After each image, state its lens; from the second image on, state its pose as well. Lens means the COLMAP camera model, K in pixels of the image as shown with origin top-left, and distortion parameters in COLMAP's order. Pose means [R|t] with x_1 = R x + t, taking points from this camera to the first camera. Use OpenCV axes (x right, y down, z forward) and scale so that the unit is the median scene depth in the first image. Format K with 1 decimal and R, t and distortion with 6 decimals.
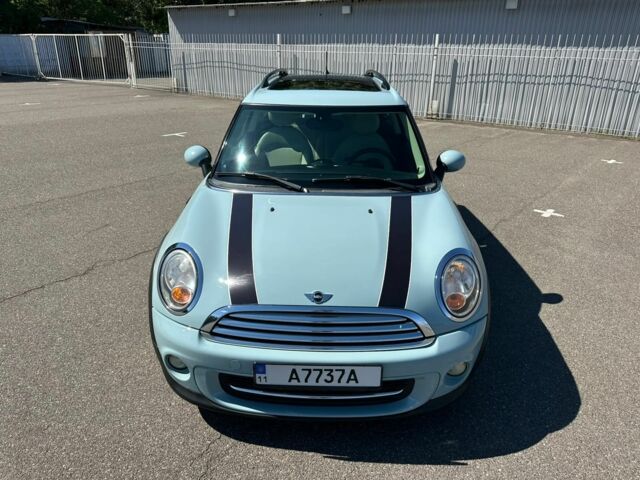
lens RADIAL K [[453.8, 0, 317.6], [0, 453.8, 227.7], [0, 0, 1]] dist [-0.004413, -0.014861]
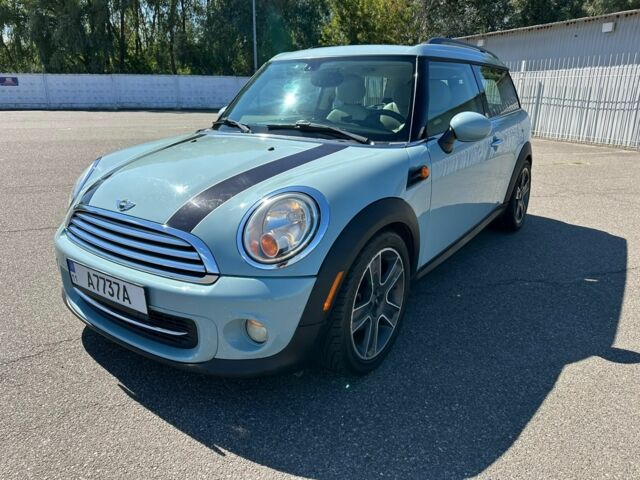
lens RADIAL K [[453.8, 0, 319.5], [0, 453.8, 239.7], [0, 0, 1]] dist [-0.004413, -0.014861]
pose [[0.833961, 0.157874, -0.528758, 0.800663], [-0.194887, 0.980718, -0.014559, 0.150559], [0.516264, 0.115190, 0.848648, 0.398606]]
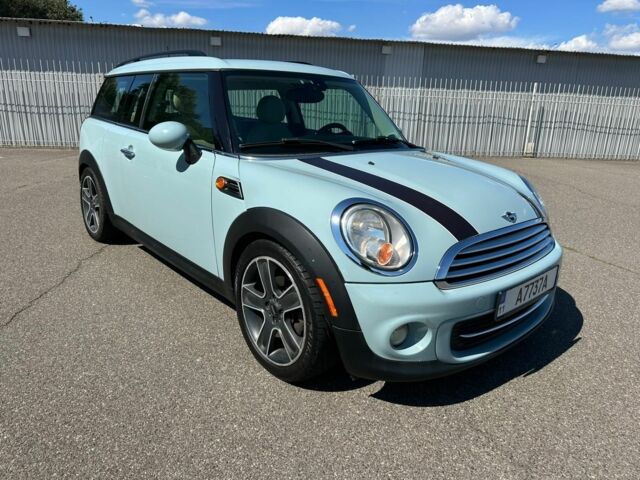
lens RADIAL K [[452.4, 0, 317.4], [0, 452.4, 236.6], [0, 0, 1]] dist [0.006146, -0.025173]
pose [[0.739131, -0.169800, 0.651808, -0.951458], [0.223943, 0.974602, -0.000056, 0.093504], [-0.635244, 0.146009, 0.758384, 0.479533]]
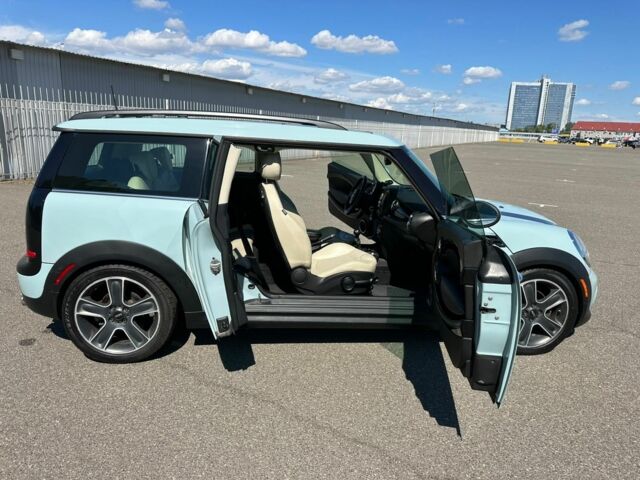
lens RADIAL K [[452.4, 0, 318.4], [0, 452.4, 241.1], [0, 0, 1]] dist [0.006146, -0.025173]
pose [[-0.135784, -0.254070, 0.957607, -1.709658], [0.315865, 0.905018, 0.284906, -0.659615], [-0.939038, 0.341161, -0.042635, 1.994834]]
